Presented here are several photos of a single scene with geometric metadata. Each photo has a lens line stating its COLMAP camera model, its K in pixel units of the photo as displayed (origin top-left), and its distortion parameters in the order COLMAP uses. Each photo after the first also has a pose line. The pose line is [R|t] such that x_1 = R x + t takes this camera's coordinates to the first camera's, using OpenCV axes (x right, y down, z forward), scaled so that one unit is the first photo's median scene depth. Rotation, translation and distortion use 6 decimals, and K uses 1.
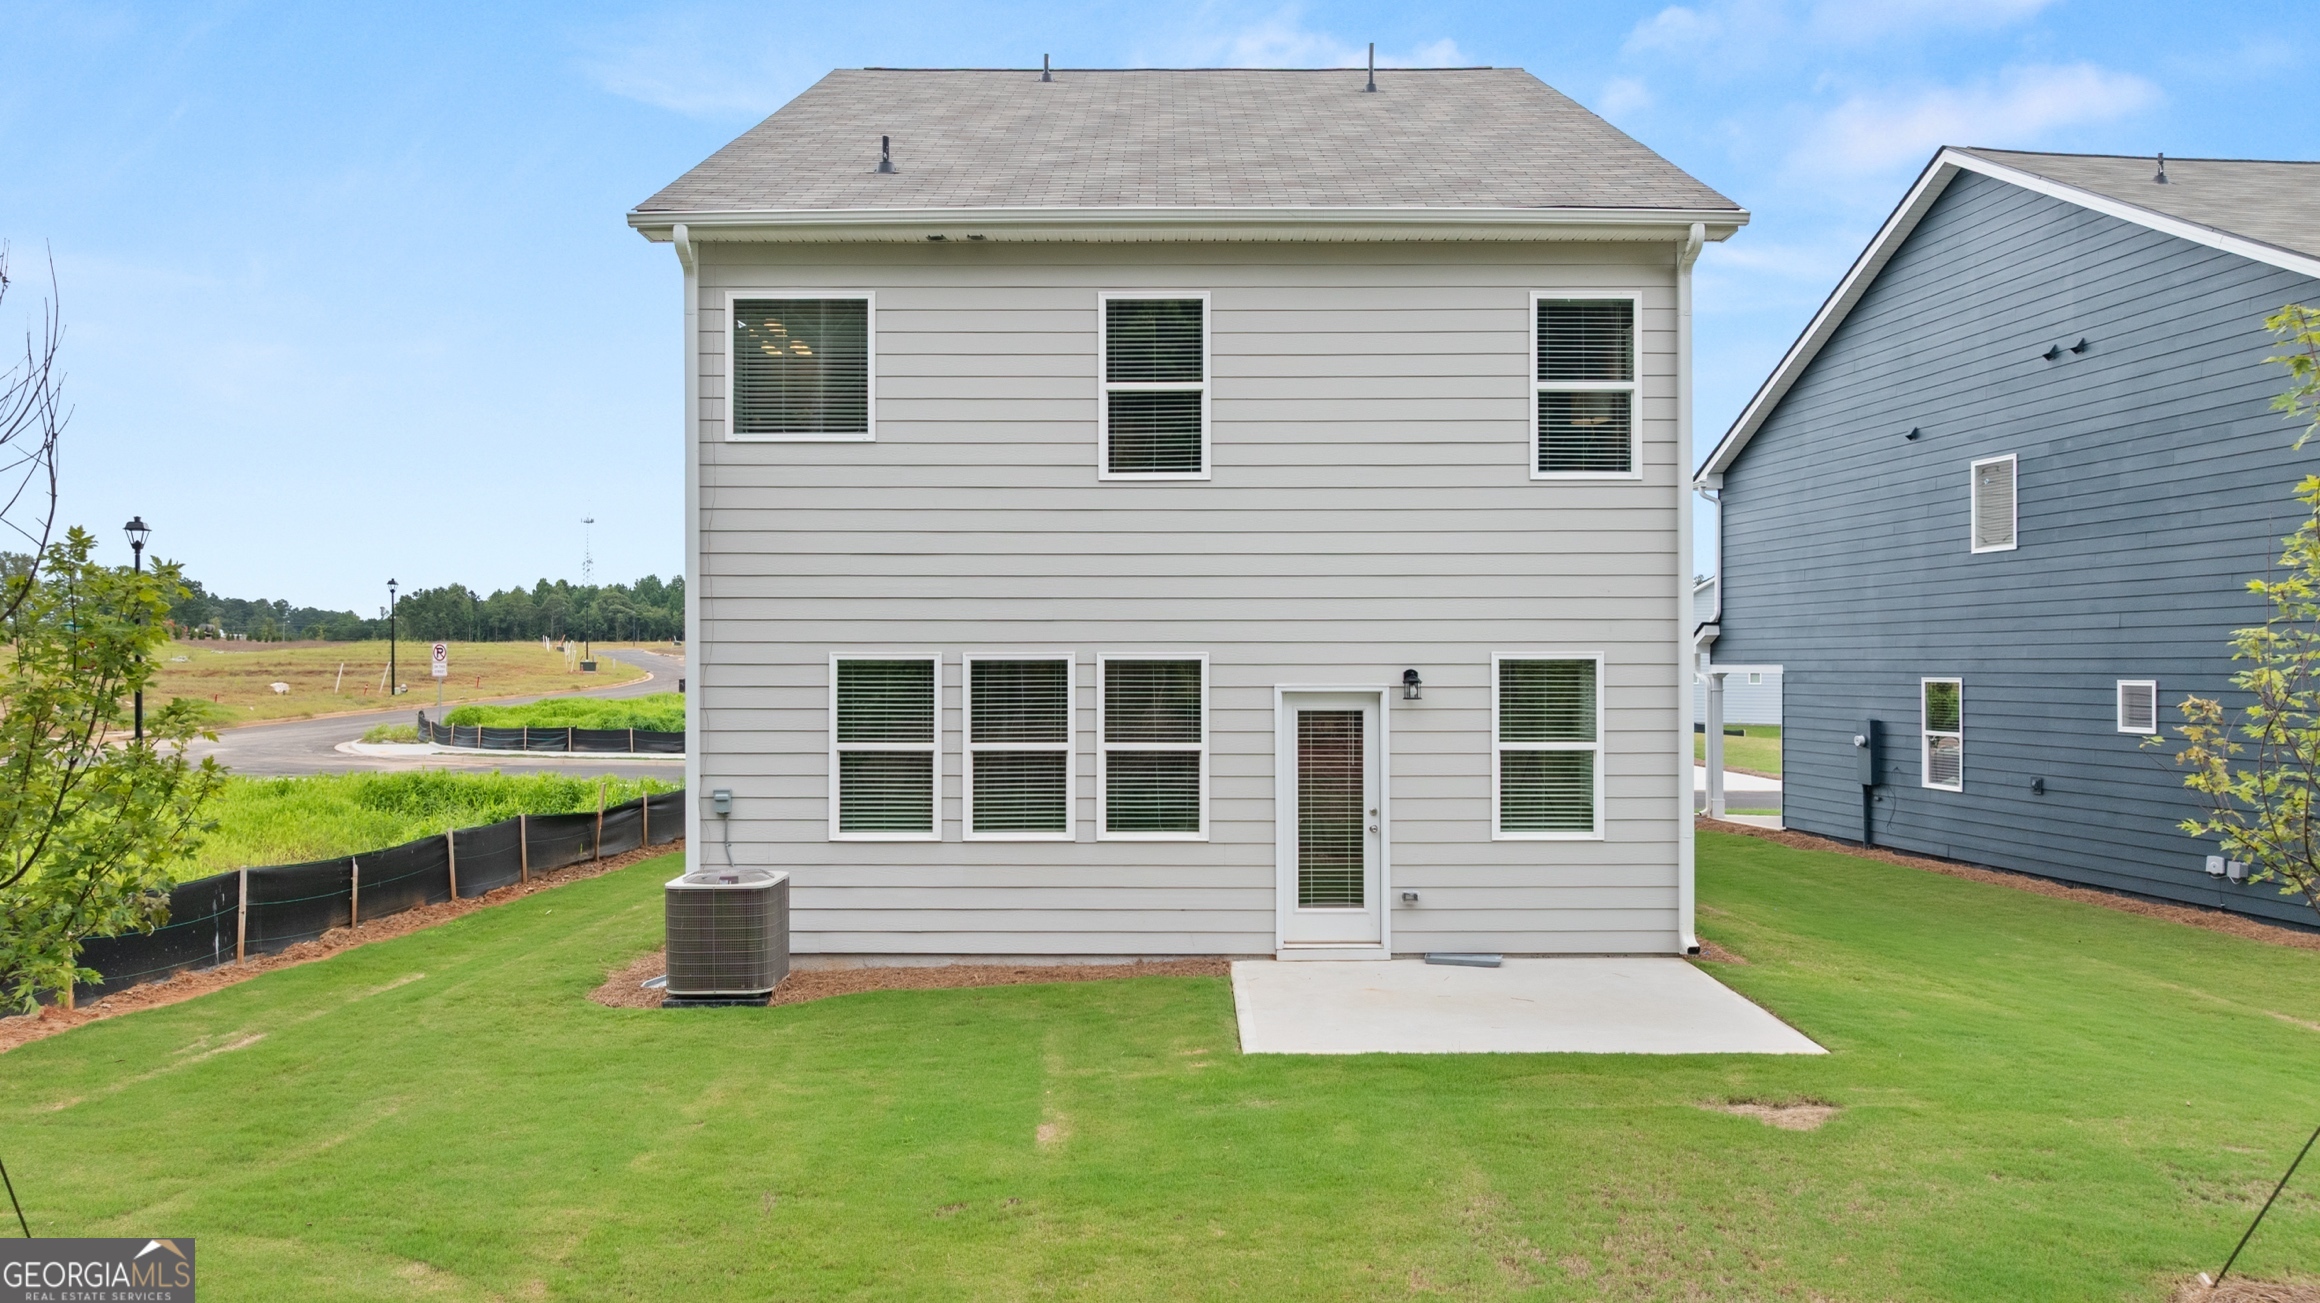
lens RADIAL K [[1640.3, 0, 1164.5], [0, 1640.3, 650.4], [0, 0, 1]] dist [-0.025399, 0.009725]
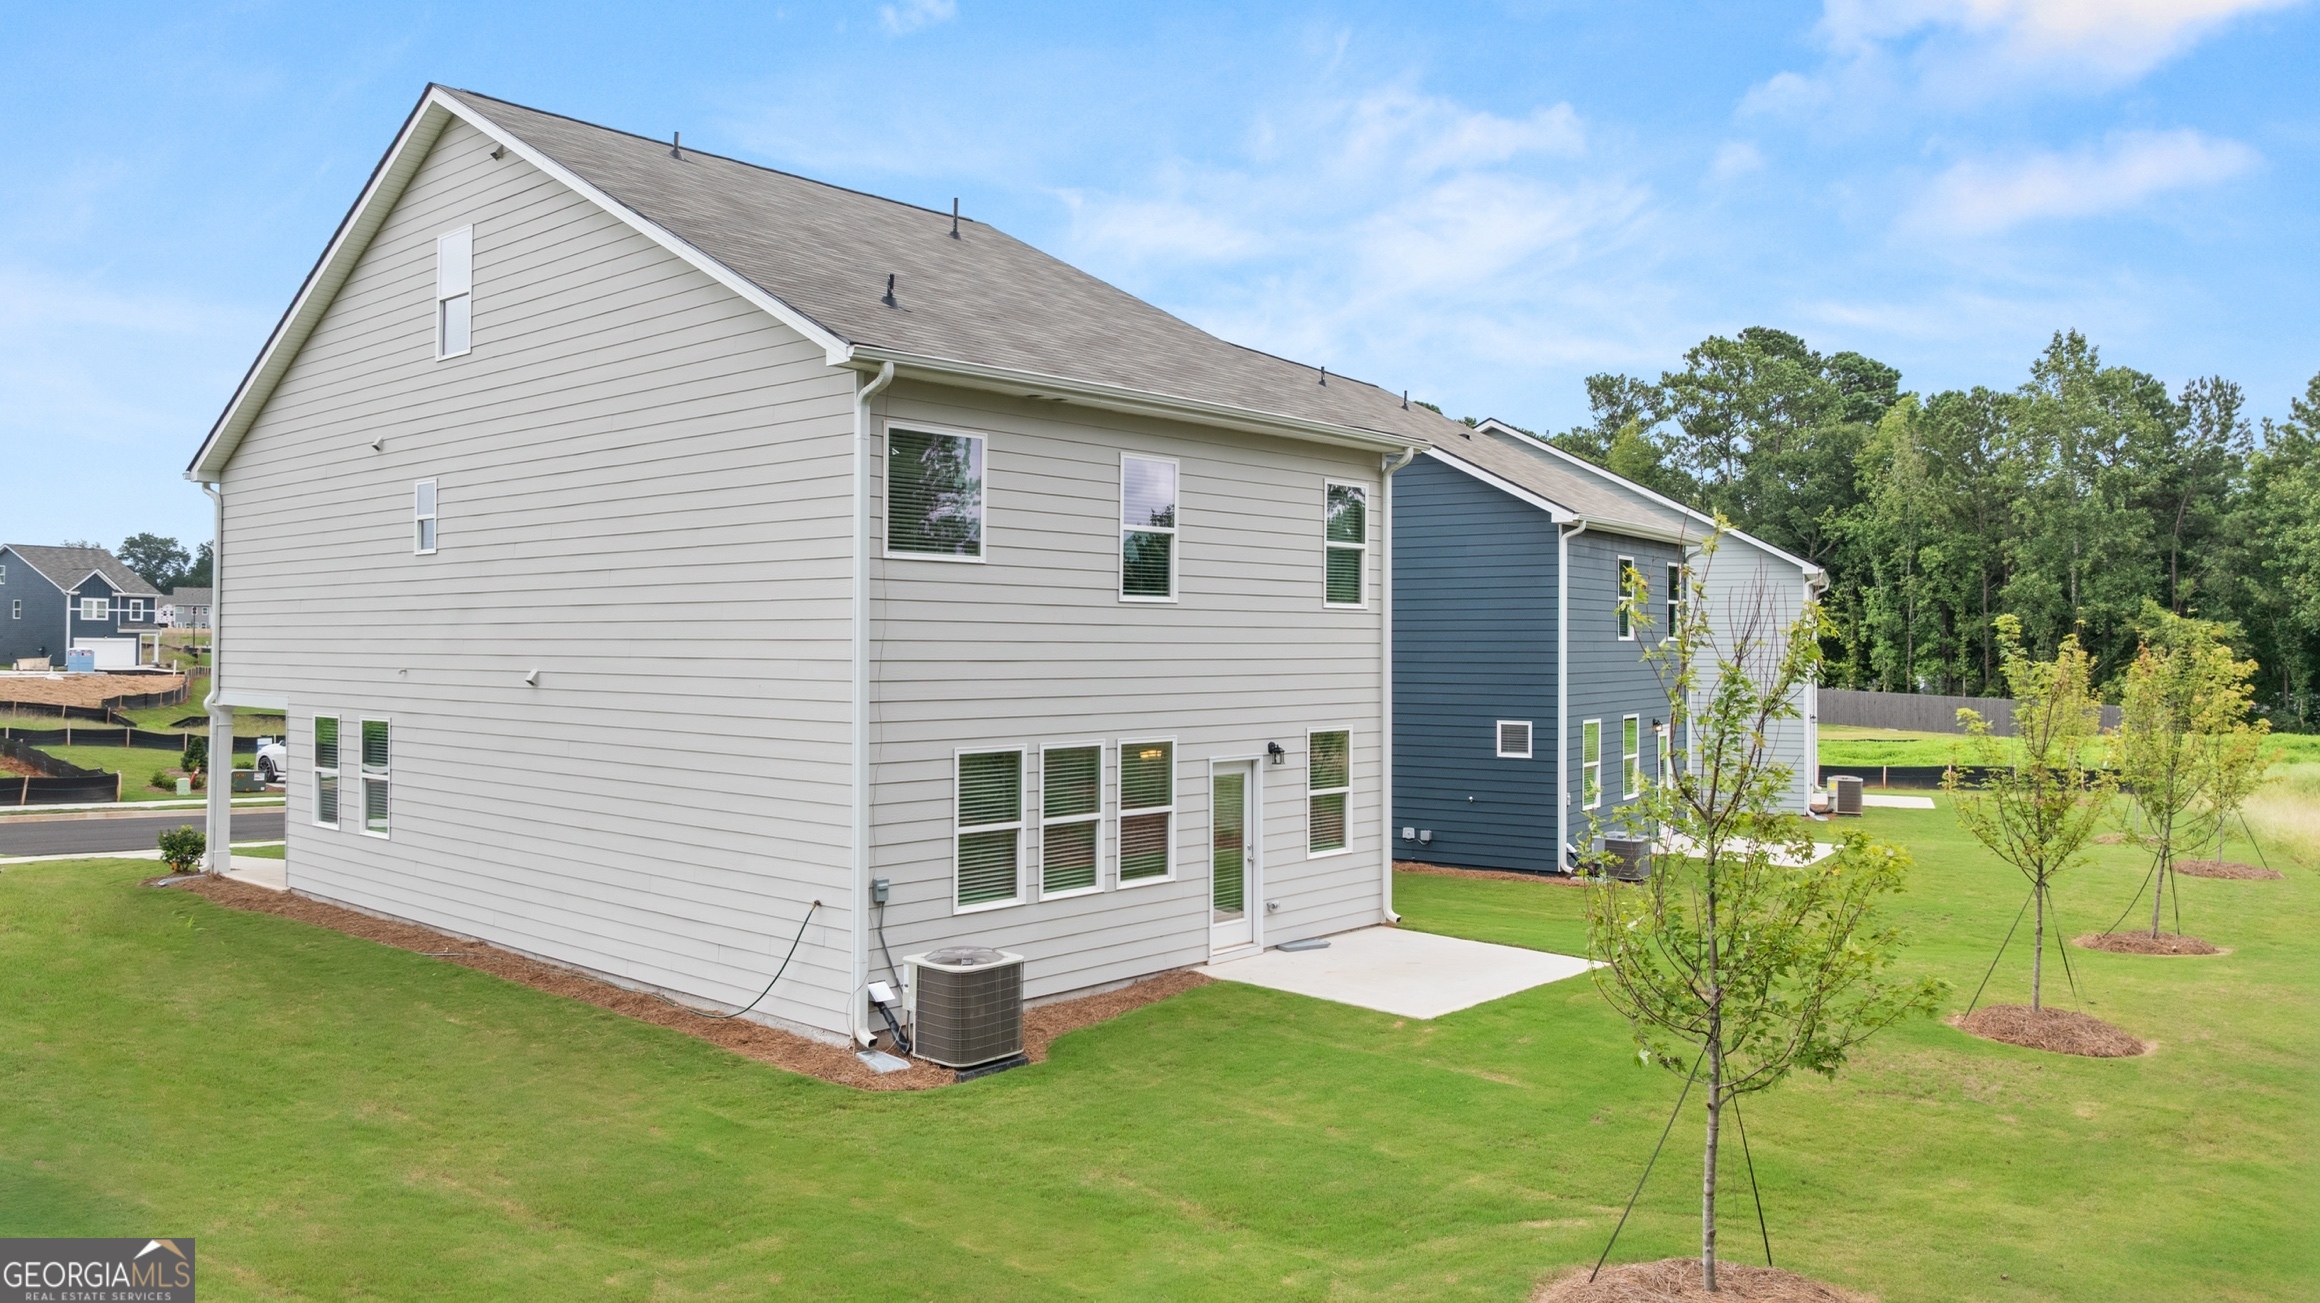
lens RADIAL K [[1640.3, 0, 1164.5], [0, 1640.3, 650.4], [0, 0, 1]] dist [-0.025399, 0.009725]
pose [[0.665353, 0.001266, 0.746528, -0.951001], [-0.015490, 0.999807, 0.012110, -0.082223], [-0.746368, -0.019621, 0.665244, 0.142068]]
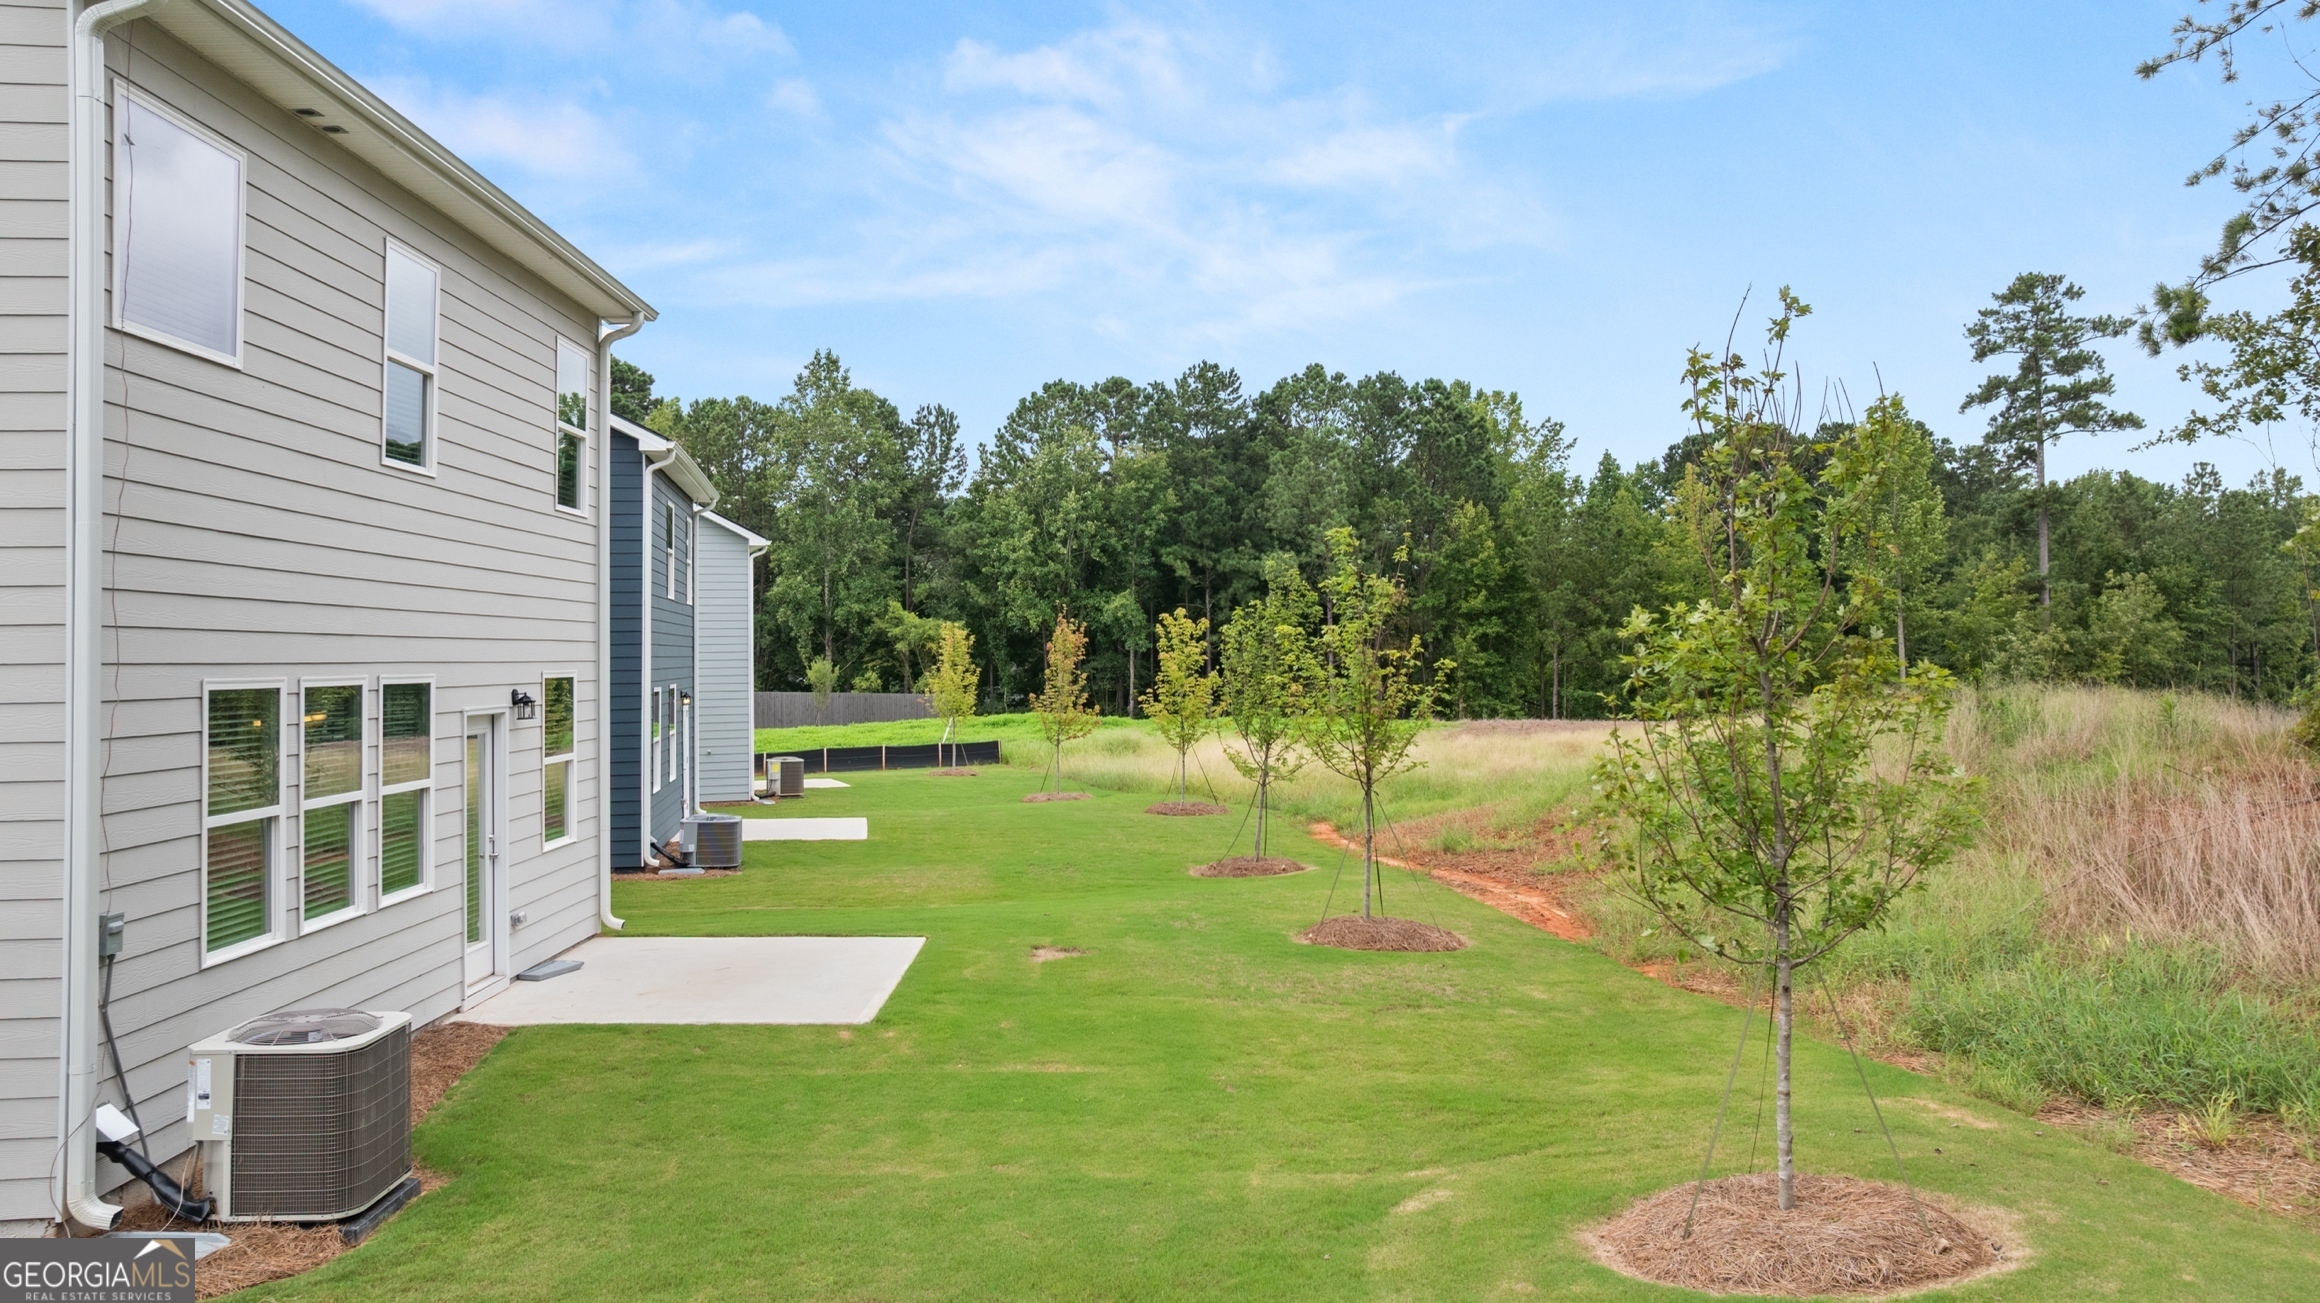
lens RADIAL K [[1682.4, 0, 1152.6], [0, 1682.4, 608.1], [0, 0, 1]] dist [-0.017306, -0.001983]
pose [[-0.031474, 0.031166, 0.999019, -0.883528], [-0.000357, 0.999513, -0.031193, -0.006487], [-0.999505, -0.001338, -0.031447, 0.642976]]
